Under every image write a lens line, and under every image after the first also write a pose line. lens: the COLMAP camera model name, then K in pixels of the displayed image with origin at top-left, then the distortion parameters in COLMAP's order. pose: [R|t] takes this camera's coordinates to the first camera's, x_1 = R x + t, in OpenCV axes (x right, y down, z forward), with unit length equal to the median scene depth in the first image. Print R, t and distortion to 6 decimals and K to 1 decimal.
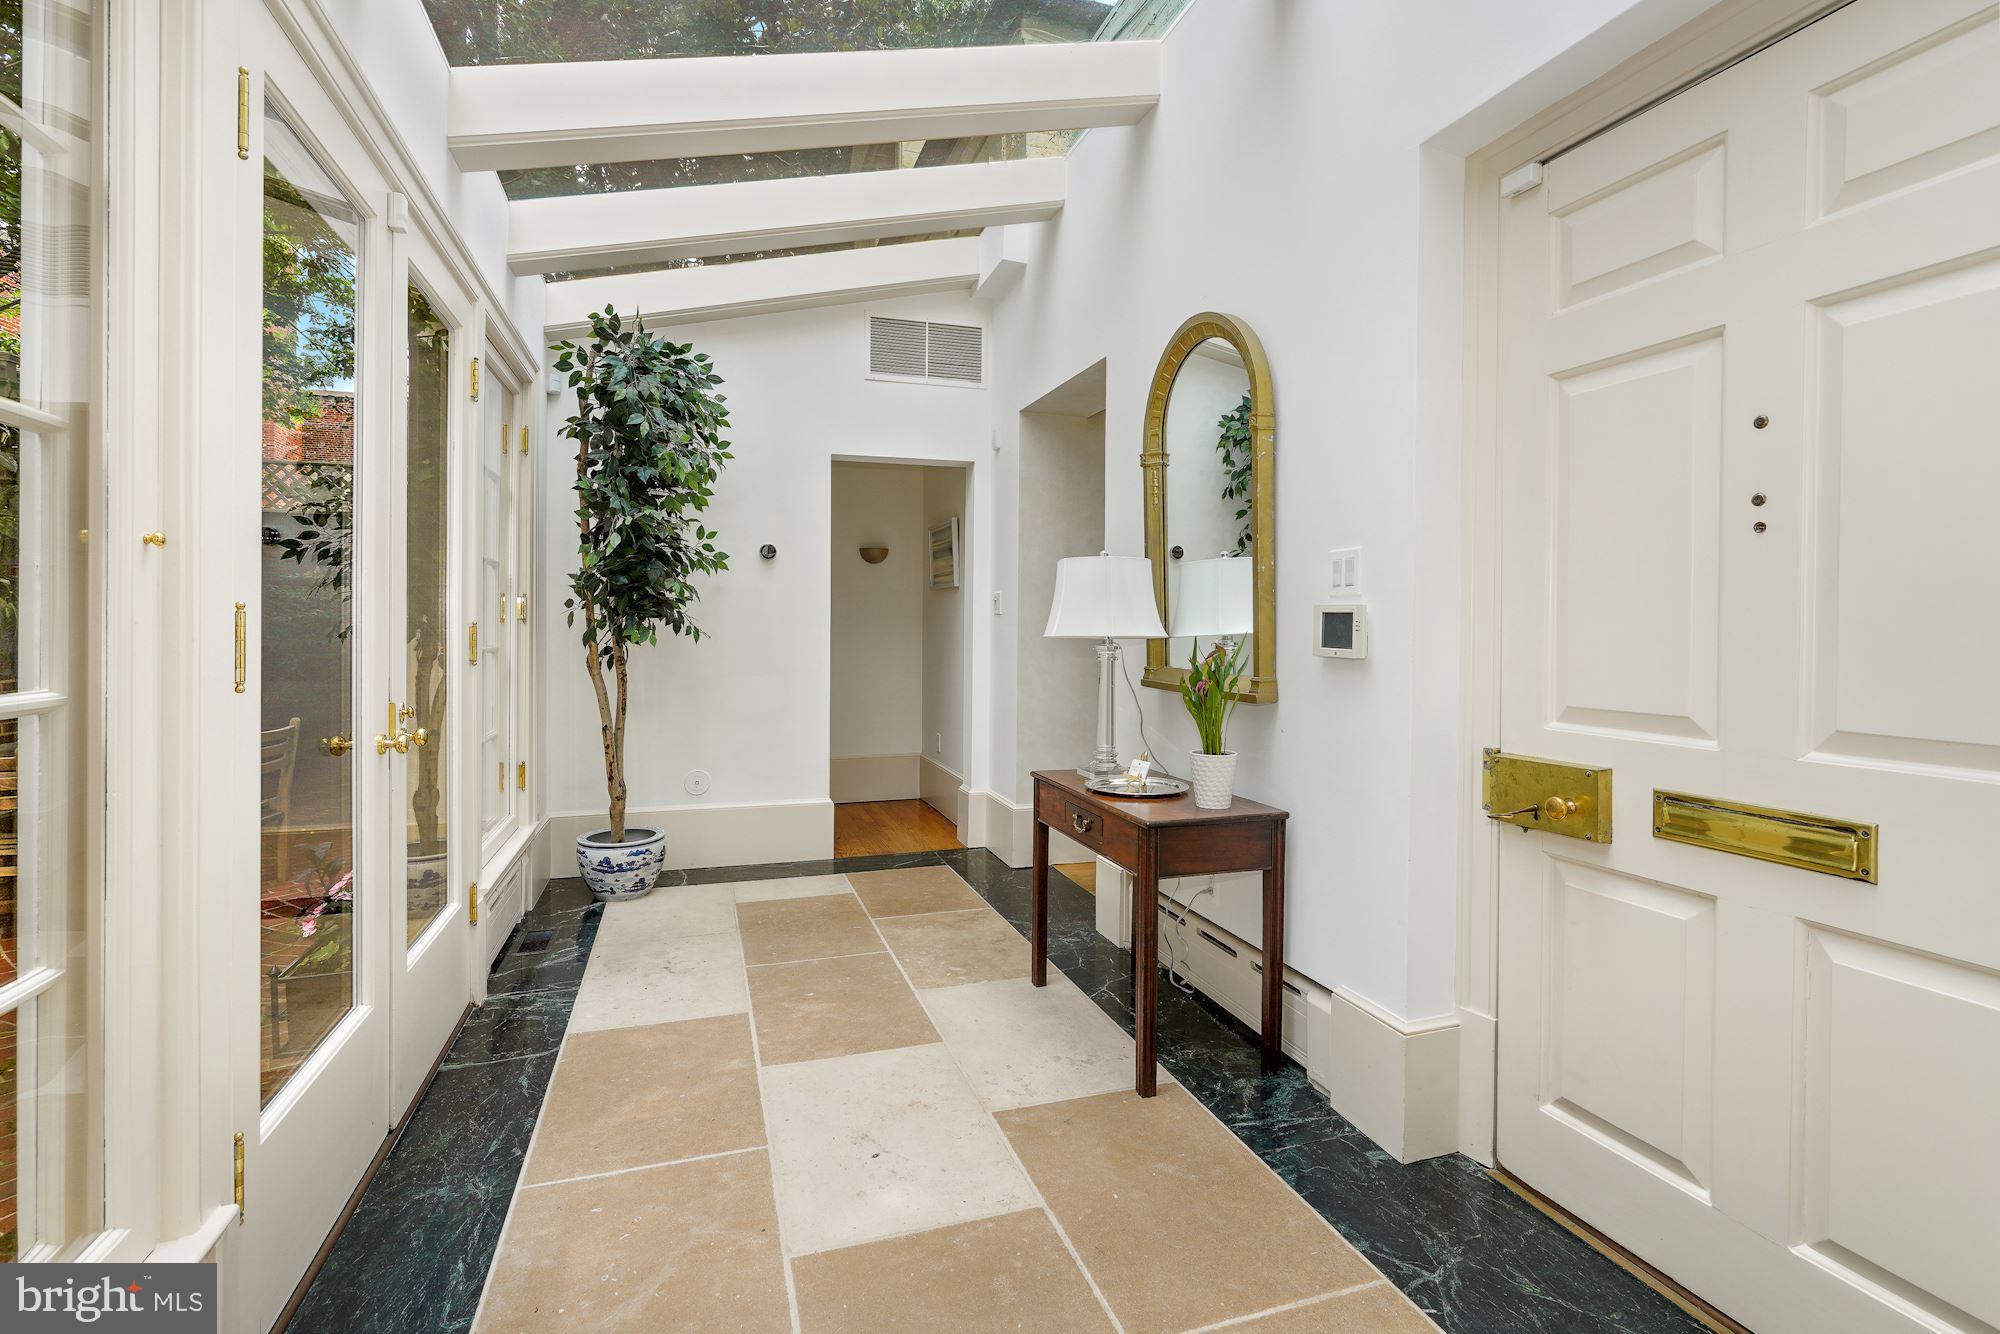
lens RADIAL K [[919.4, 0, 1043.5], [0, 919.4, 633.7], [0, 0, 1]] dist [-0.004259, 0.002305]
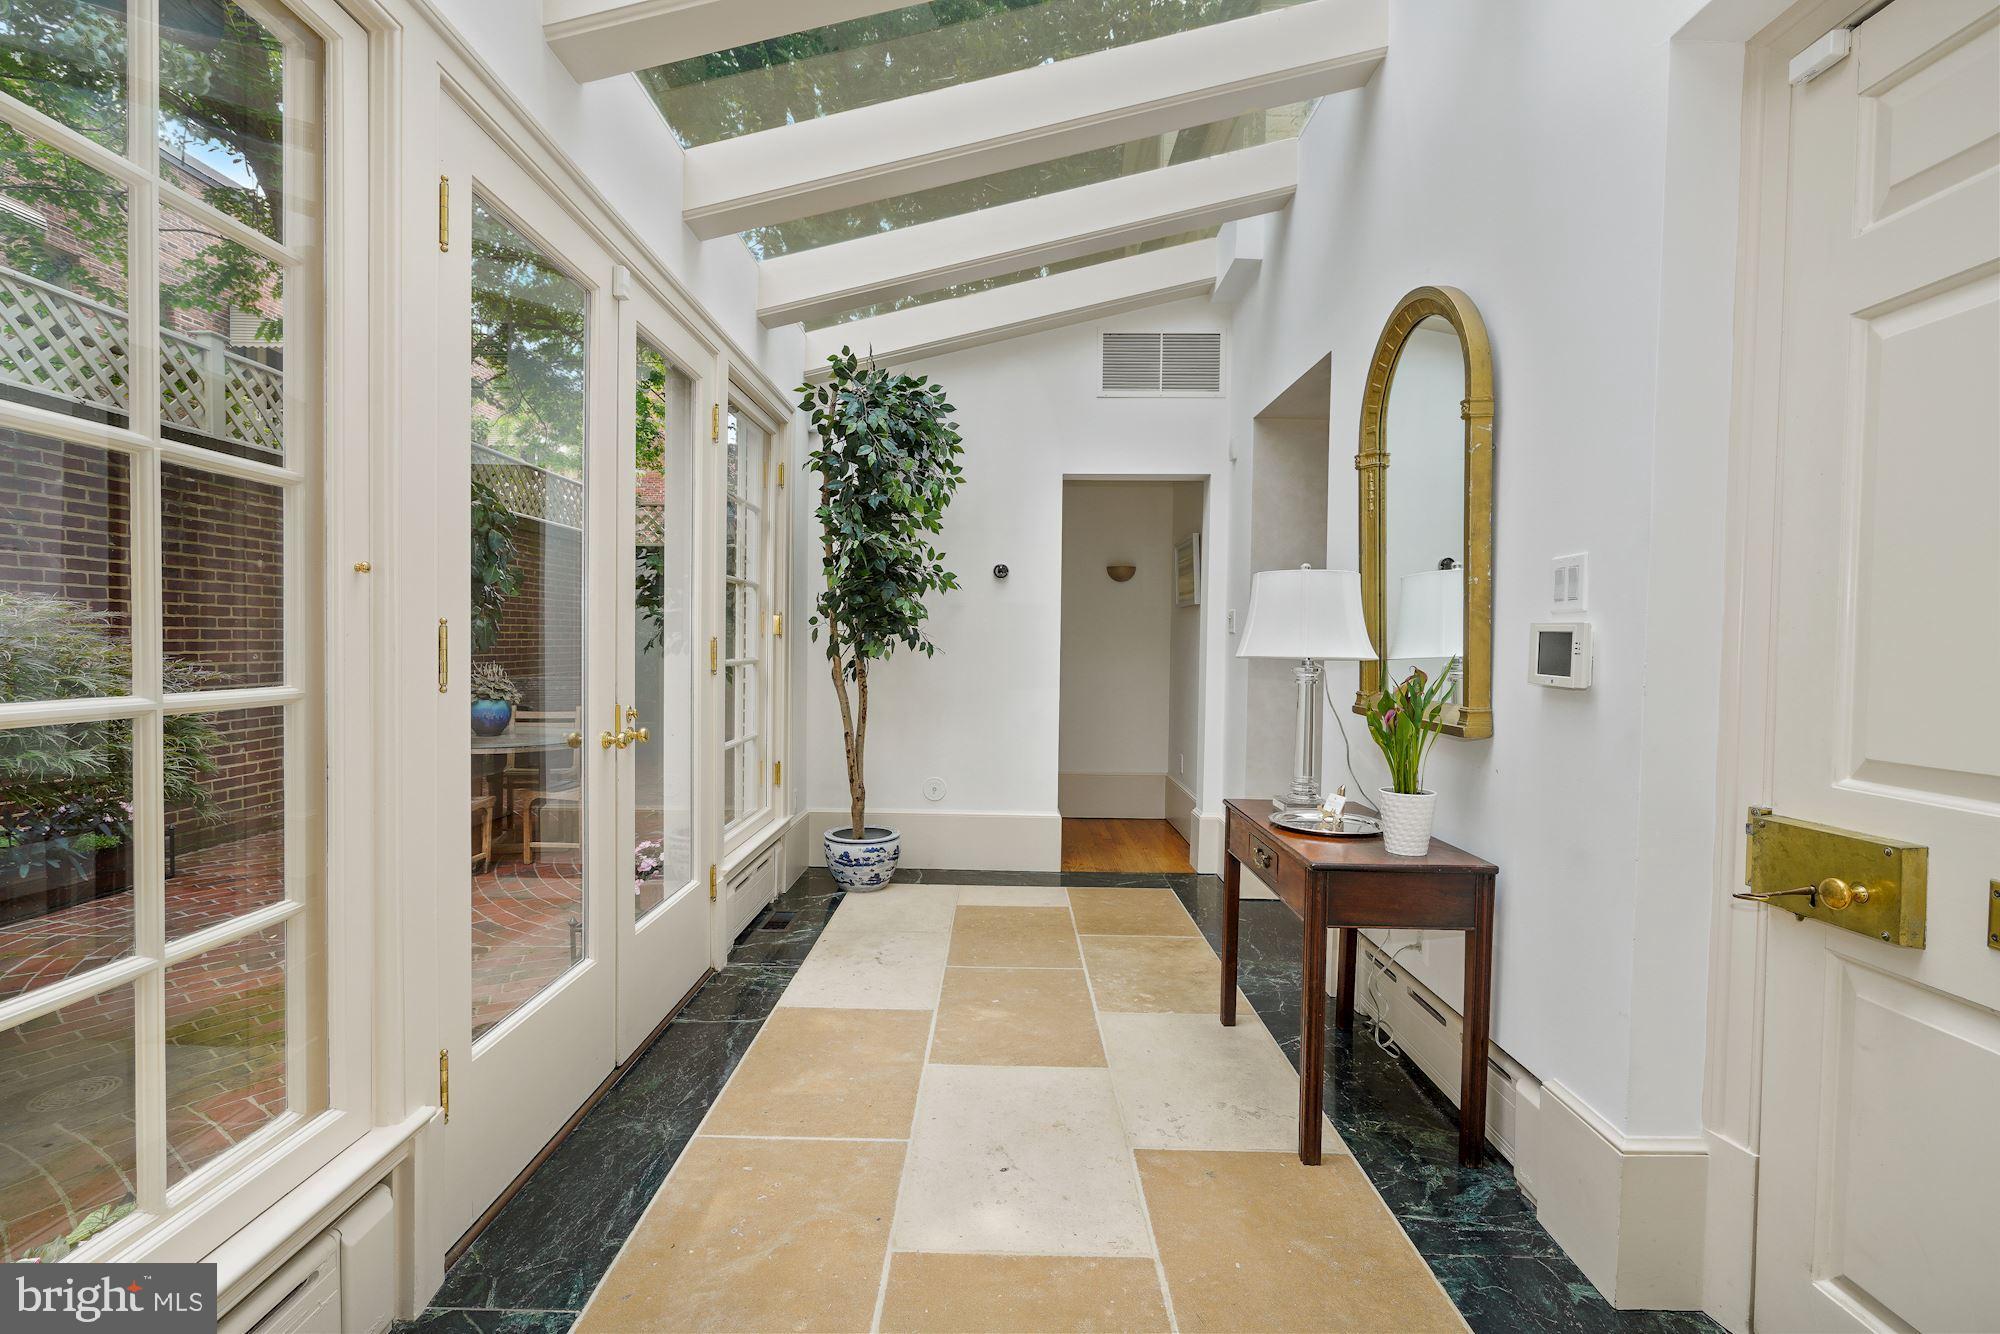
lens RADIAL K [[919.4, 0, 1000.4], [0, 919.4, 668.3], [0, 0, 1]] dist [-0.004259, 0.002305]
pose [[0.942477, 0.017660, -0.333803, 0.107078], [-0.011719, 0.999735, 0.019805, -0.000717], [0.334065, -0.014754, 0.942435, 0.044396]]
